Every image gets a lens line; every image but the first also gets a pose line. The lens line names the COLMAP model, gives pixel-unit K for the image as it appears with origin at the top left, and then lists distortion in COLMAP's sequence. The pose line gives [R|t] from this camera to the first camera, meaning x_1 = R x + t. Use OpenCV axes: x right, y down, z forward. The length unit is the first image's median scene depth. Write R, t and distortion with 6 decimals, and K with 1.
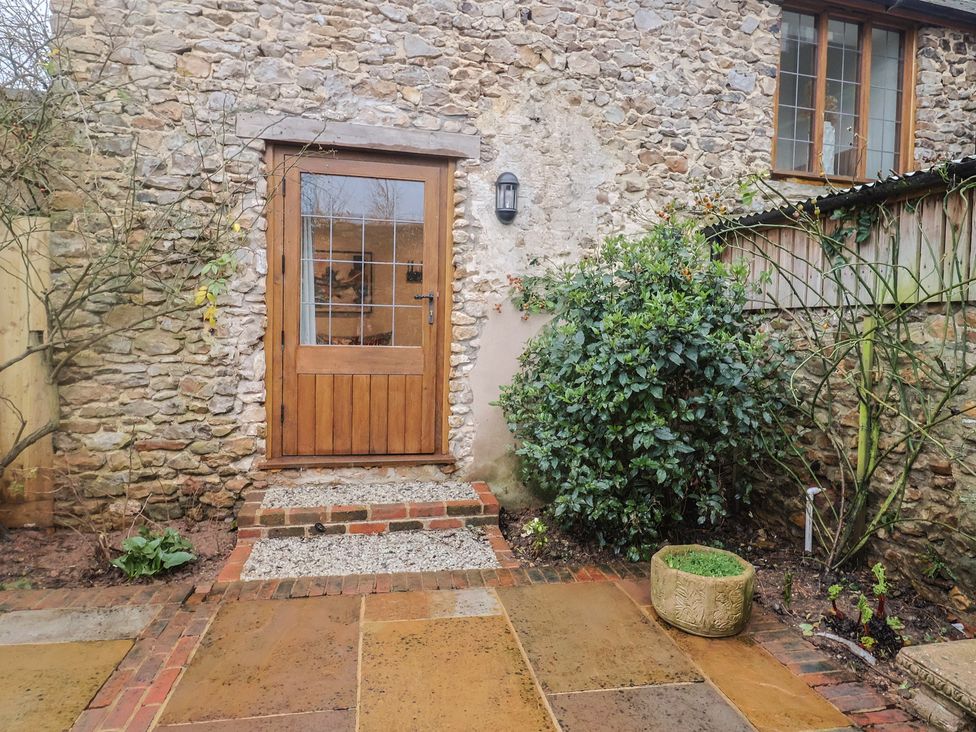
lens RADIAL K [[575.8, 0, 501.4], [0, 575.8, 359.0], [0, 0, 1]] dist [-0.003638, -0.002650]
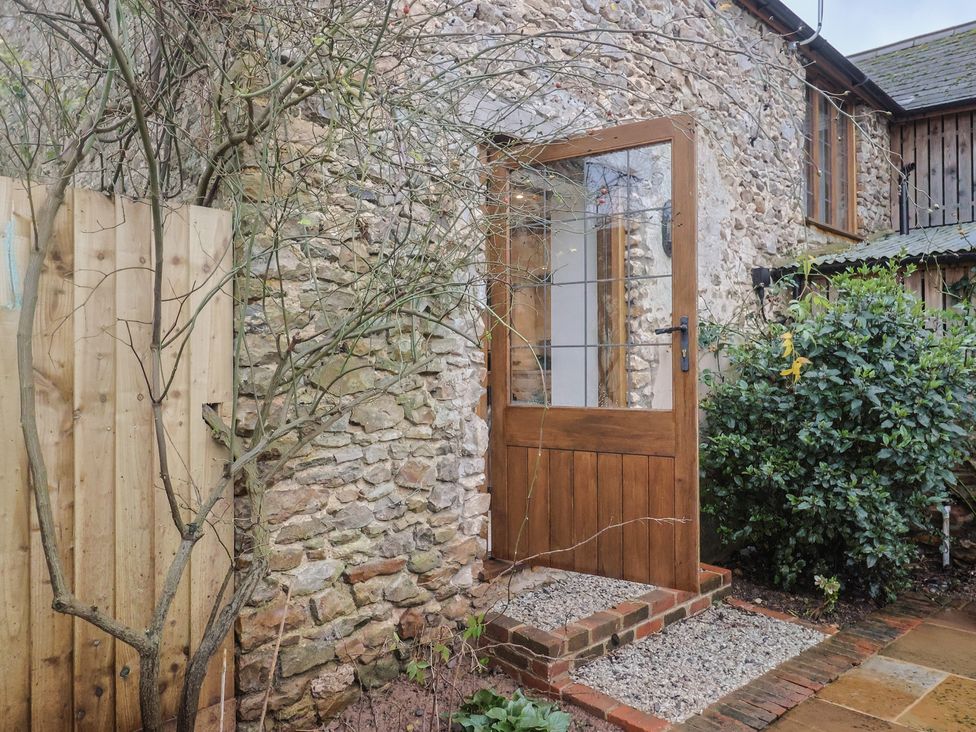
lens RADIAL K [[676.7, 0, 488.0], [0, 676.7, 366.0], [0, 0, 1]] dist [0.003736, 0.002175]
pose [[0.875346, -0.027430, 0.482719, -0.846180], [0.053316, 0.997777, -0.039984, -0.042321], [-0.480549, 0.060736, 0.874862, 0.253940]]
